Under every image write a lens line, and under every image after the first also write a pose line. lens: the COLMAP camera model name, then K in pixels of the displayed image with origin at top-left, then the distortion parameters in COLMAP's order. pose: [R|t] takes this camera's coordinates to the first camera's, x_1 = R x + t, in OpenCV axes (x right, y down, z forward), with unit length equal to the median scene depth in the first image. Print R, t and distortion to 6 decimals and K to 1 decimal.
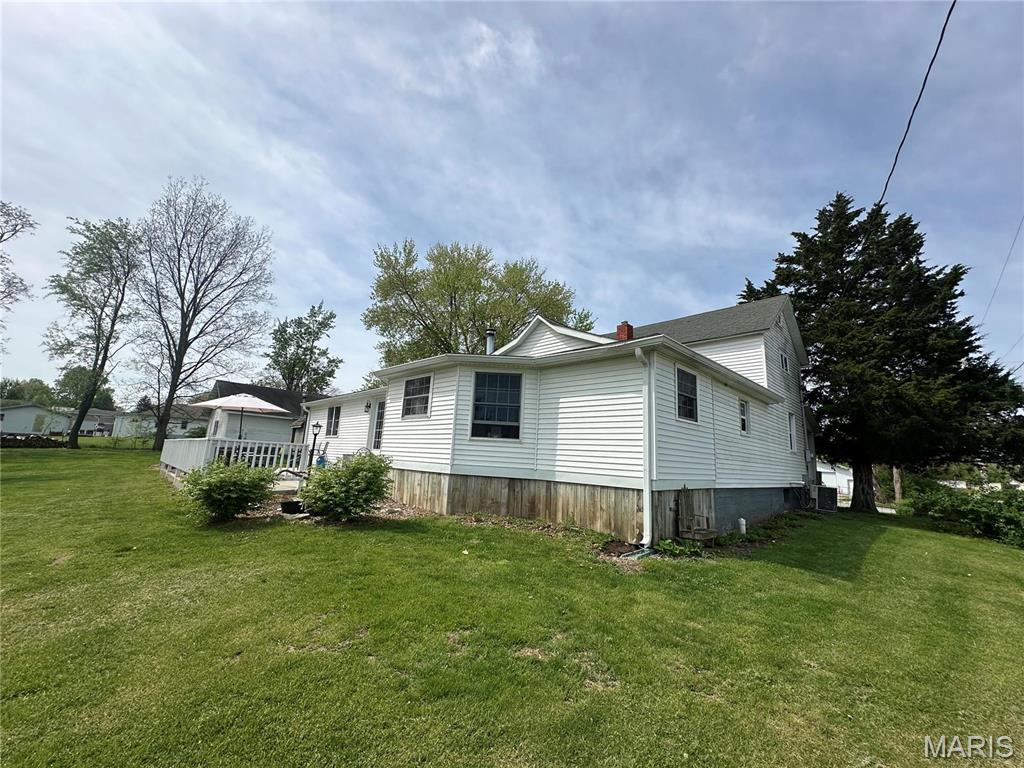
lens RADIAL K [[417.4, 0, 514.3], [0, 417.4, 383.4], [0, 0, 1]] dist [0.001623, 0.000228]
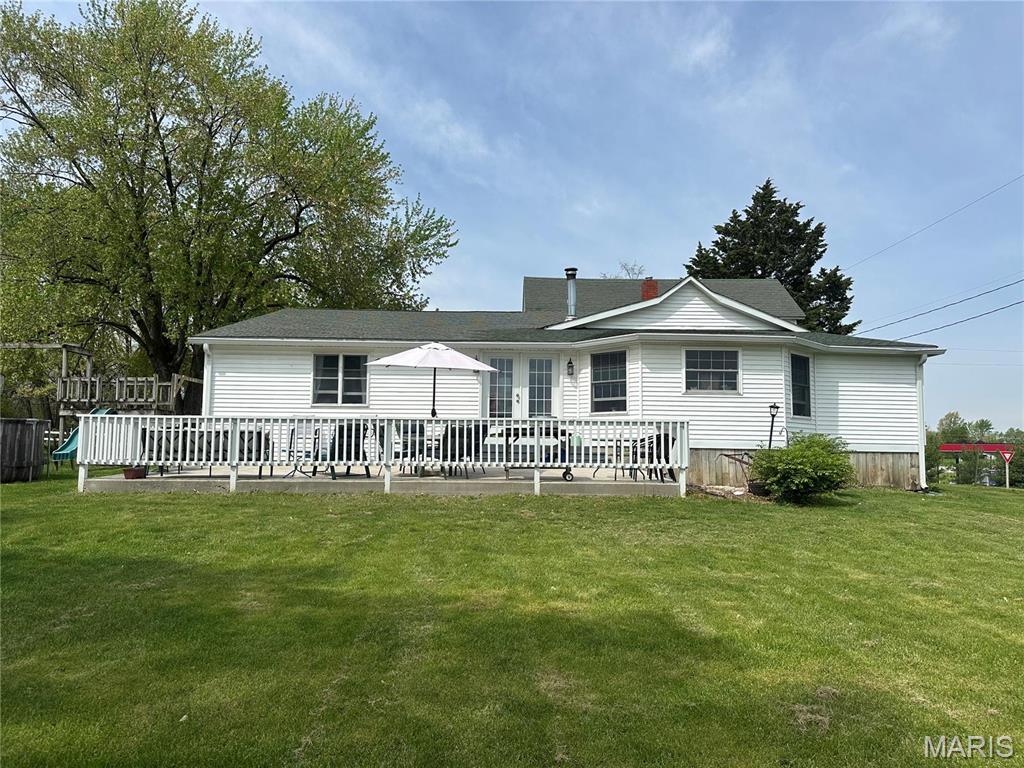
lens RADIAL K [[712.2, 0, 512.0], [0, 712.2, 384.0], [0, 0, 1]] dist [0.065256, -0.079756]
pose [[0.677441, 0.021407, 0.735265, -1.841774], [-0.111463, 0.991021, 0.073844, -0.006651], [-0.727083, -0.131980, 0.673745, 0.272126]]
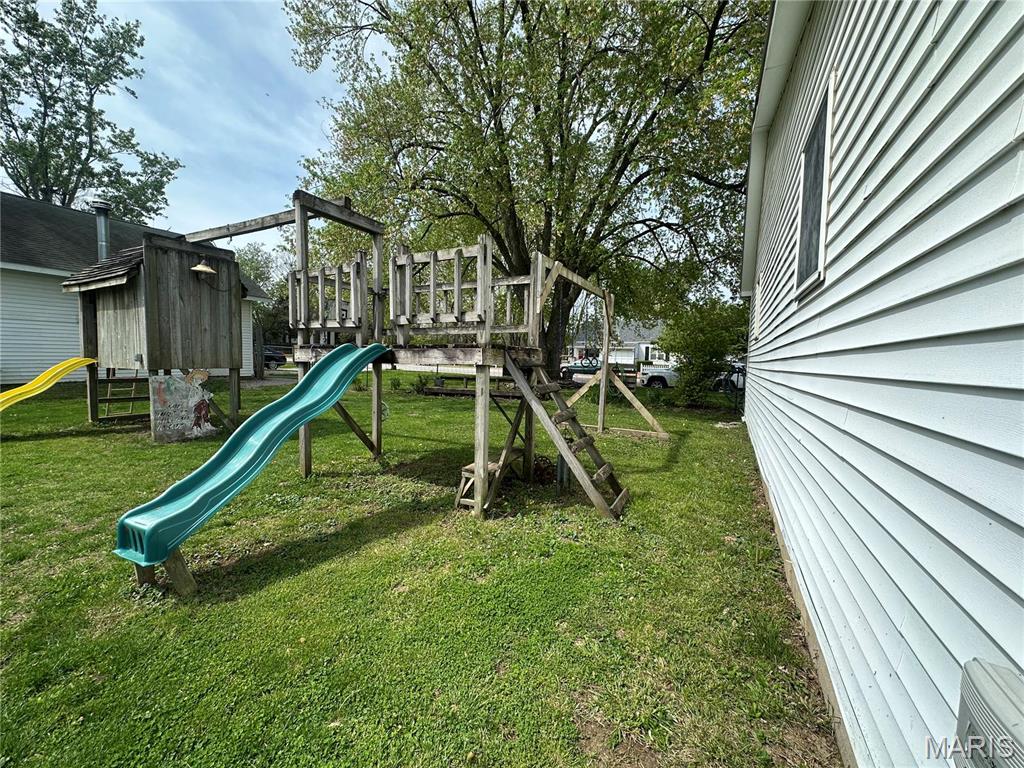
lens RADIAL K [[417.4, 0, 514.3], [0, 417.4, 383.4], [0, 0, 1]] dist [0.001623, 0.000228]
pose [[0.949598, -0.052575, 0.309031, -1.101626], [-0.028797, 0.967036, 0.253007, 0.269973], [-0.312146, -0.249154, 0.916781, 2.045456]]
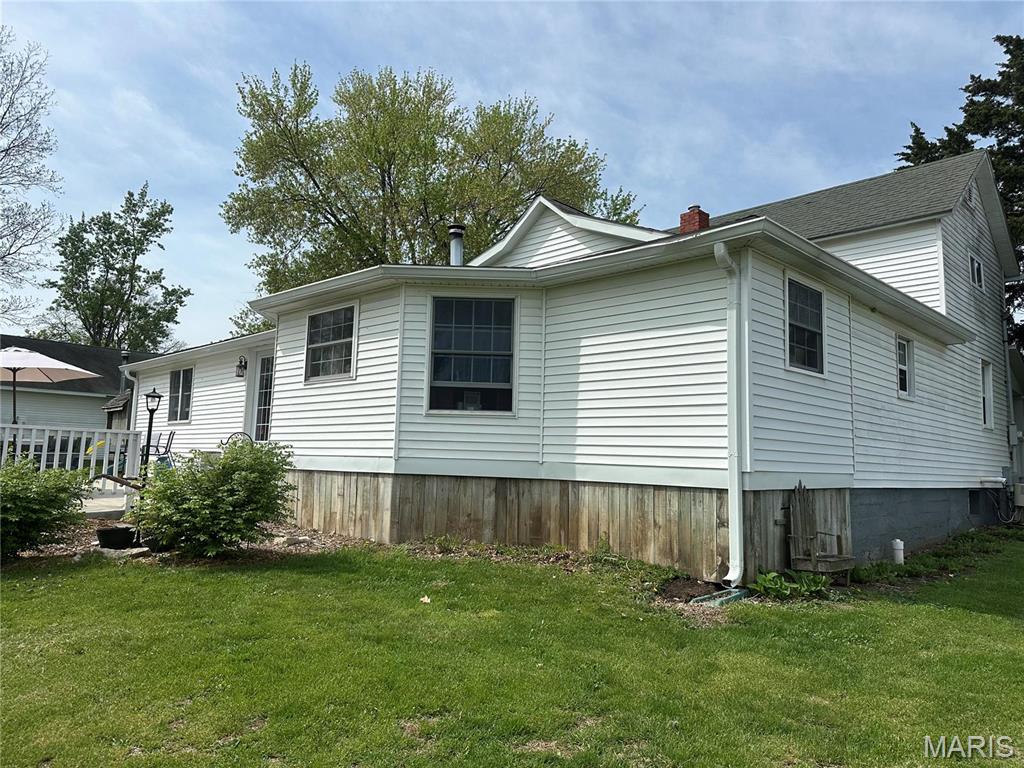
lens RADIAL K [[730.9, 0, 512.0], [0, 730.9, 384.0], [0, 0, 1]] dist [0.072530, -0.086489]
pose [[0.999618, -0.022645, 0.015832, -0.003564], [0.021395, 0.996947, 0.075090, 0.018440], [-0.017484, -0.074723, 0.997051, -0.003522]]
